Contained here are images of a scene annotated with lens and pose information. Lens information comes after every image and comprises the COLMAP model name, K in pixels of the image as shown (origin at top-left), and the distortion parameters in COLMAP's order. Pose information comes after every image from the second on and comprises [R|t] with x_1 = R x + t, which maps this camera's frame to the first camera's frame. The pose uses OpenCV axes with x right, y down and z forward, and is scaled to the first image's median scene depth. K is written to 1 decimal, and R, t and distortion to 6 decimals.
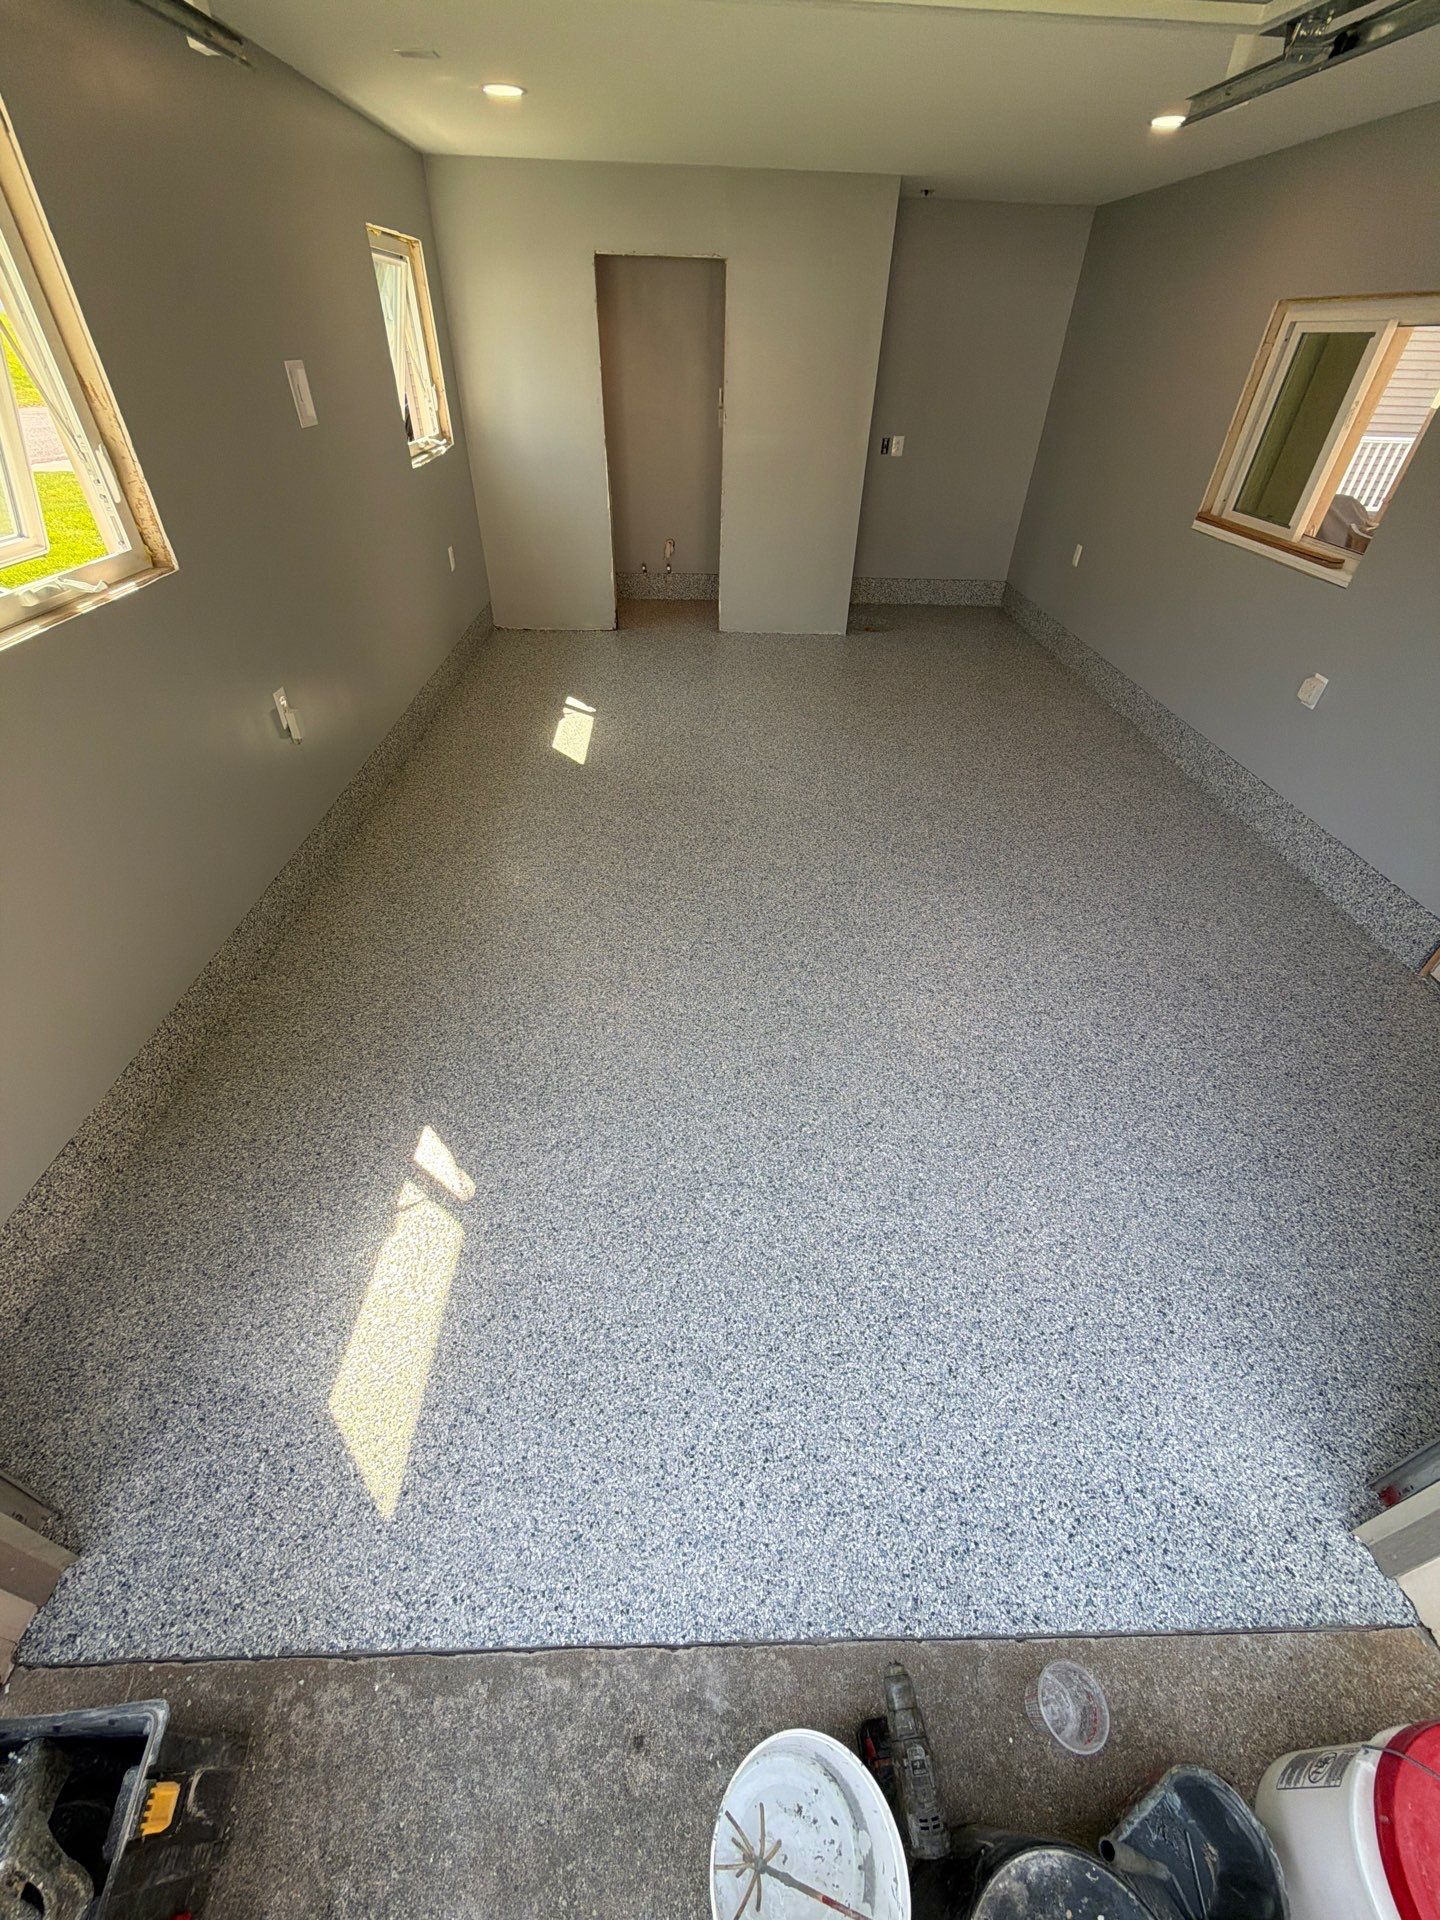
lens RADIAL K [[766.0, 0, 717.1], [0, 766.0, 954.3], [0, 0, 1]] dist [0.000152, 0.000158]
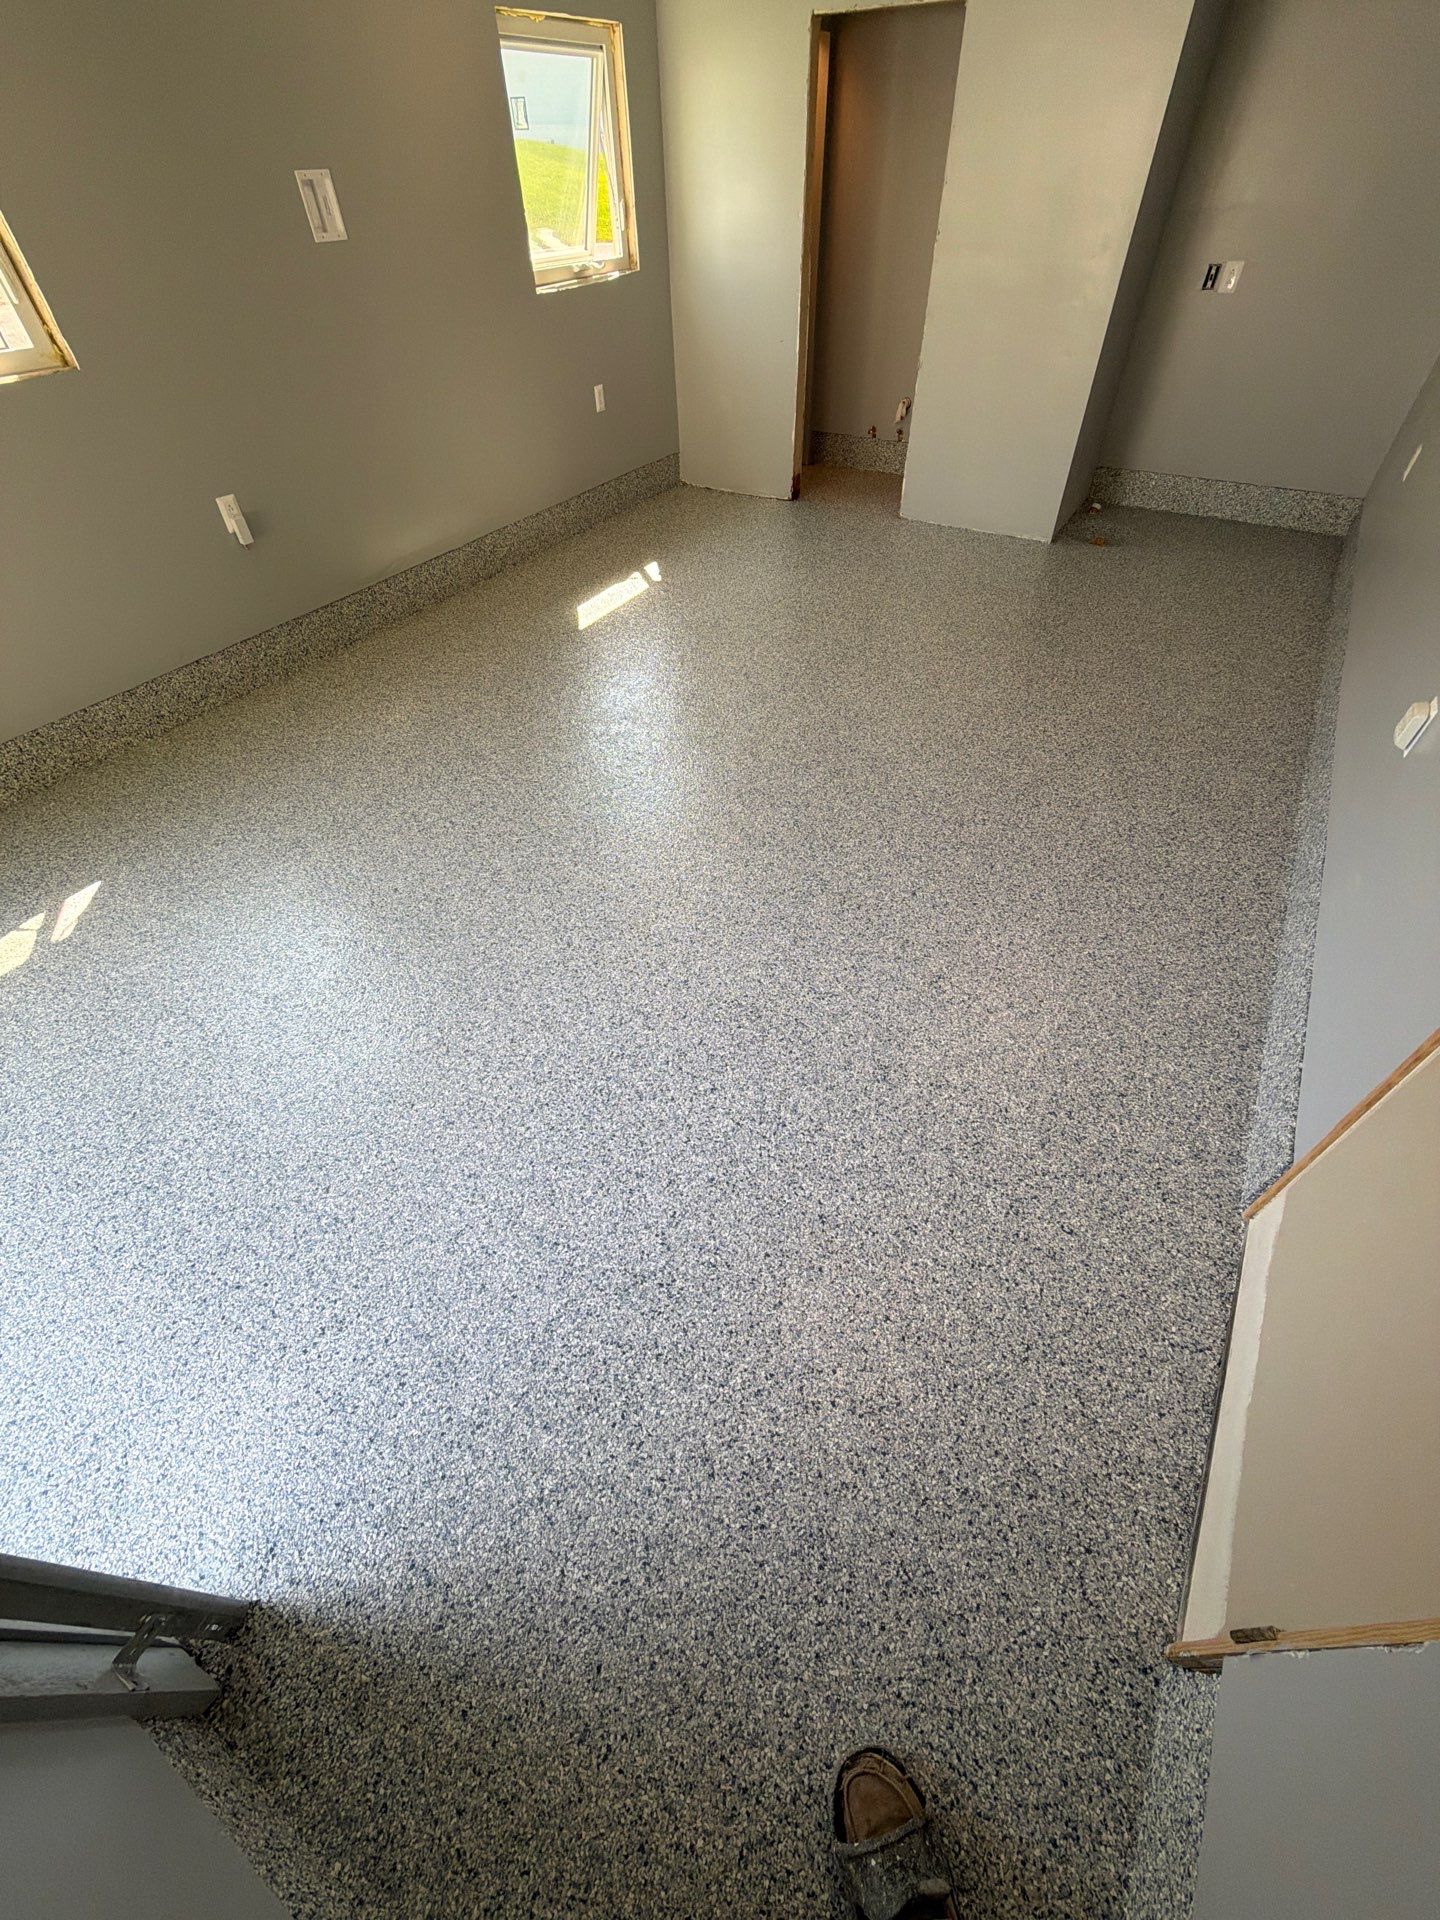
lens RADIAL K [[766.0, 0, 722.0], [0, 766.0, 953.6], [0, 0, 1]] dist [0.000152, 0.000158]
pose [[0.838658, 0.363140, -0.405933, 0.855385], [-0.308612, 0.930941, 0.195210, -0.182060], [0.448788, -0.038439, 0.892811, 0.322144]]
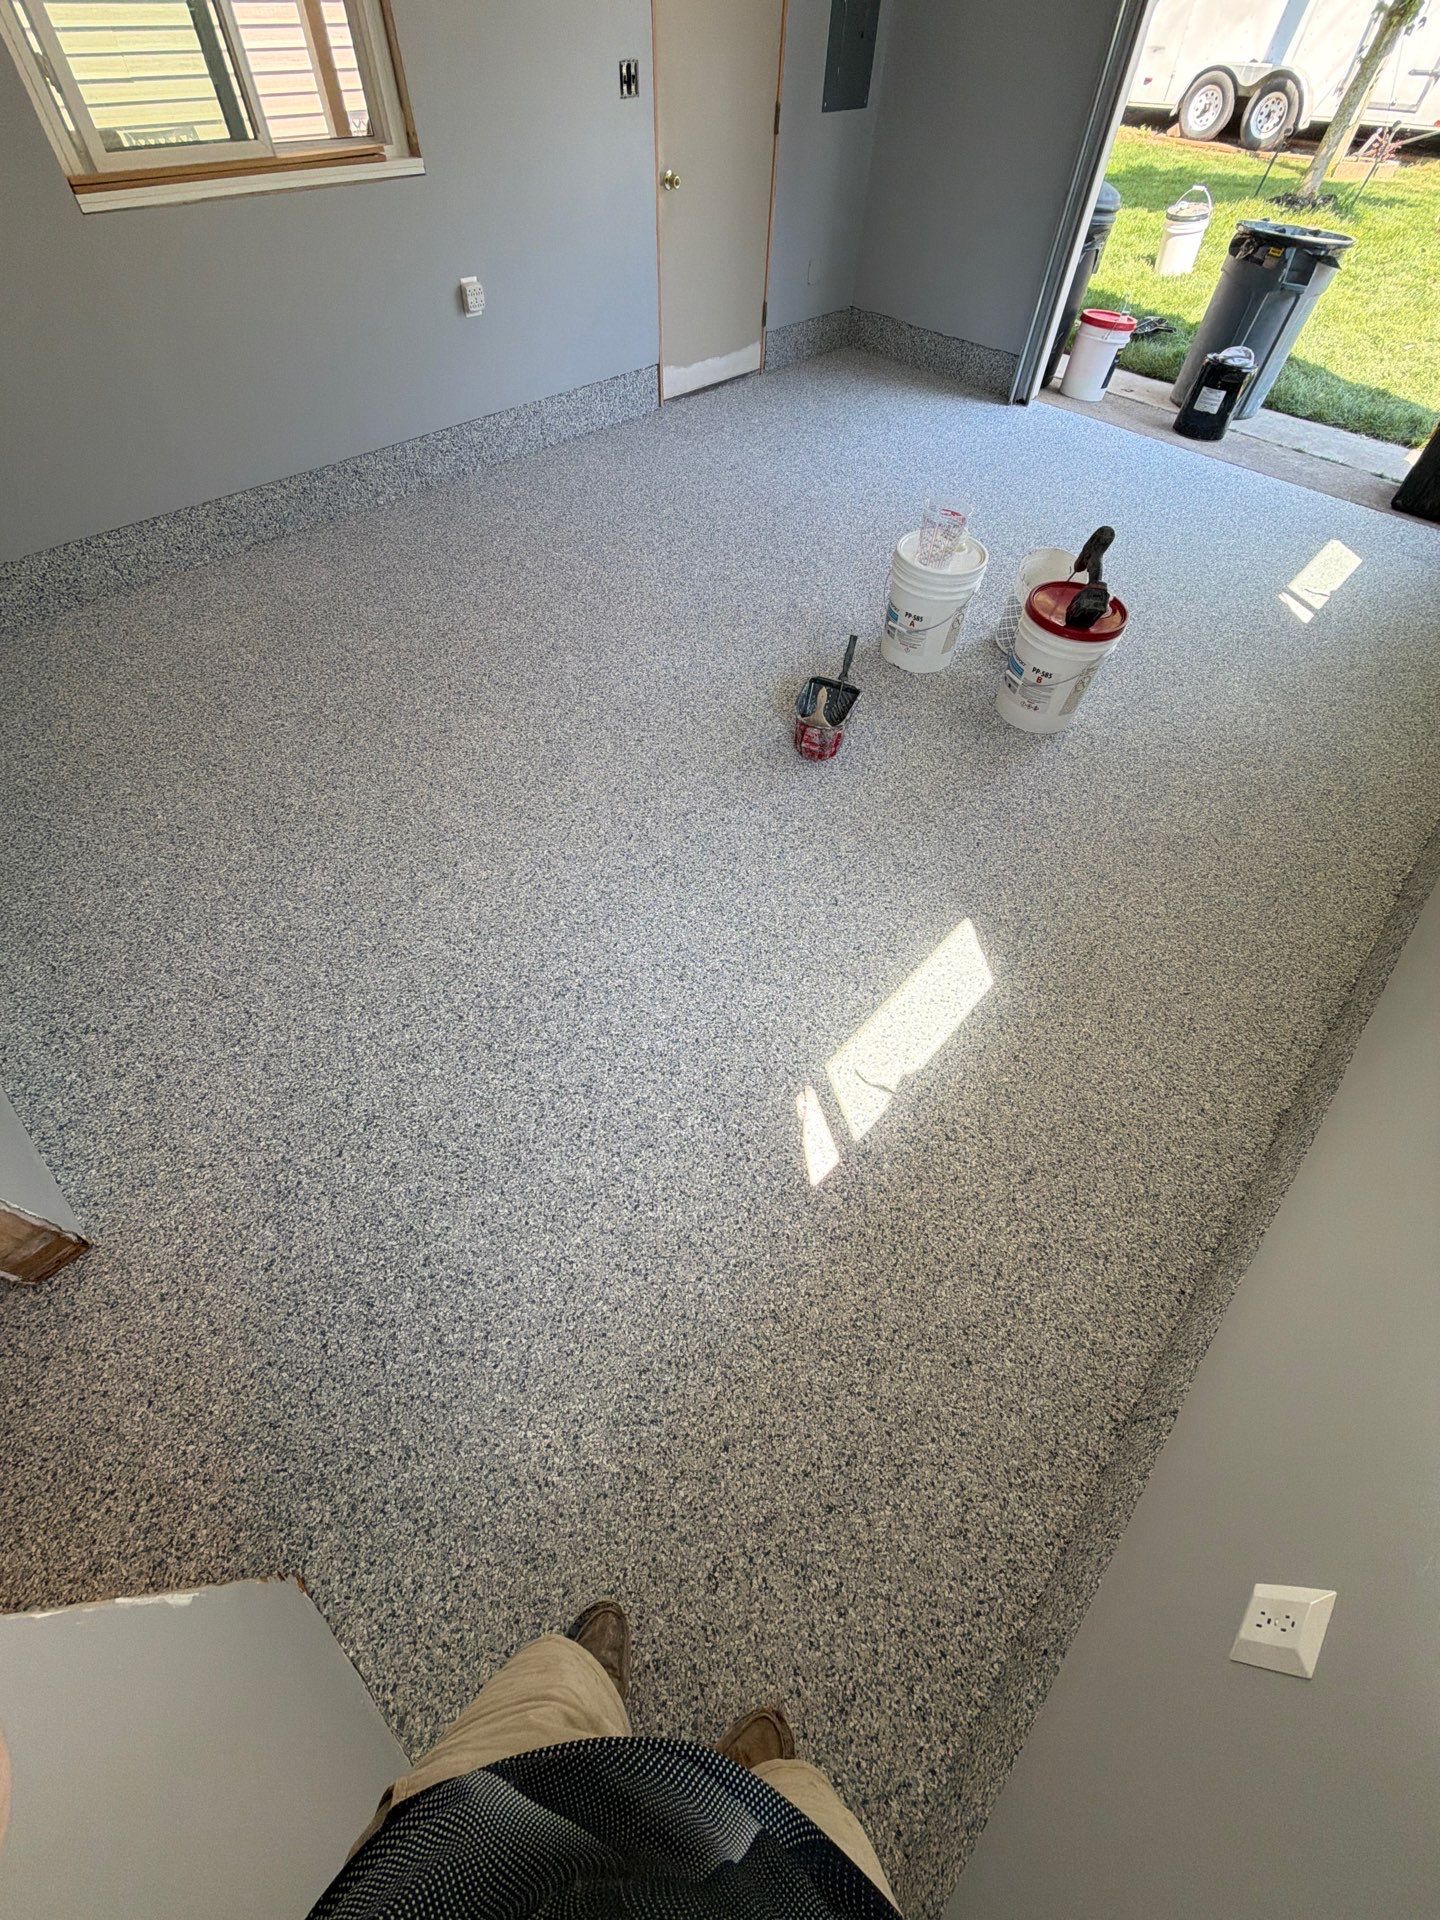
lens RADIAL K [[766.0, 0, 716.2], [0, 766.0, 957.4], [0, 0, 1]] dist [0.000152, 0.000158]
pose [[-0.711140, -0.596006, 0.372903, -0.453287], [0.395516, 0.099360, 0.913069, -1.410826], [-0.581246, 0.796809, 0.165071, 1.801389]]
